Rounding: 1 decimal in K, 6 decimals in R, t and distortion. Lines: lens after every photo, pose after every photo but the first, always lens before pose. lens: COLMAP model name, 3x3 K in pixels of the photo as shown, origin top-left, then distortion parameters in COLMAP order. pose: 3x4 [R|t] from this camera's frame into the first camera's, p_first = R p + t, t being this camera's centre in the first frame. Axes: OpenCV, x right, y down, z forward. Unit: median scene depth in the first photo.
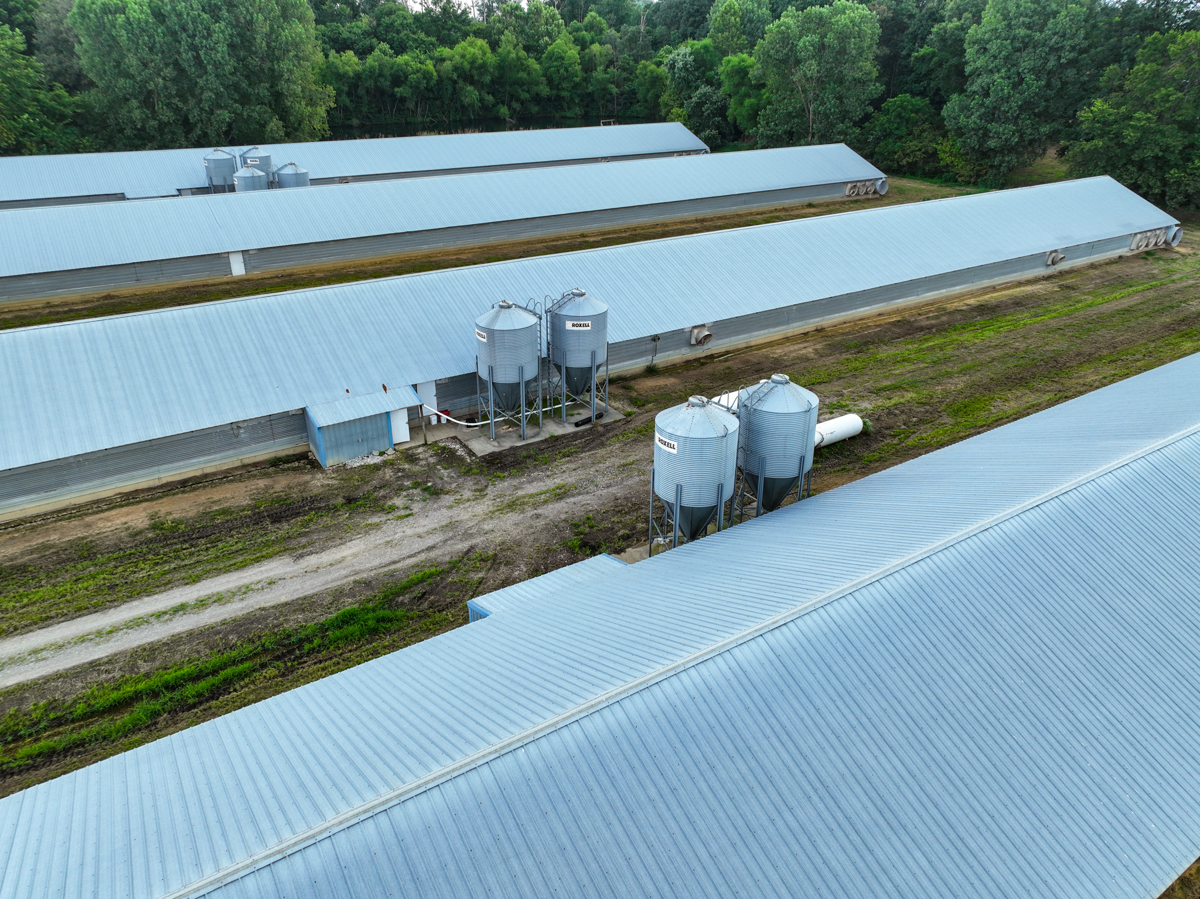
lens RADIAL K [[843.3, 0, 600.0], [0, 843.3, 449.5], [0, 0, 1]] dist [0.003482, 0.001618]
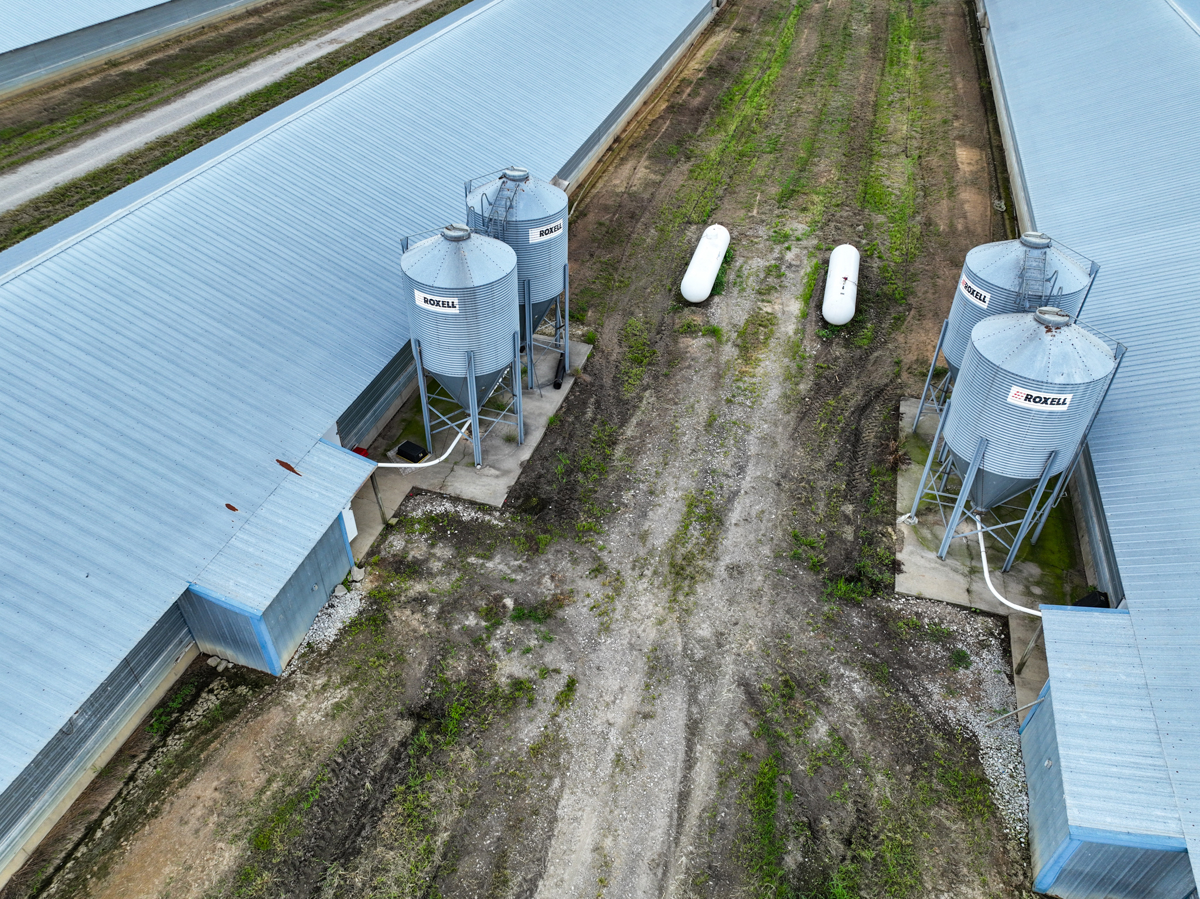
lens RADIAL K [[843.3, 0, 600.0], [0, 843.3, 449.5], [0, 0, 1]] dist [0.003482, 0.001618]
pose [[0.764554, -0.406404, 0.500292, -0.372749], [0.273354, 0.907360, 0.319335, -0.197278], [-0.583724, -0.107392, 0.804819, 0.515224]]
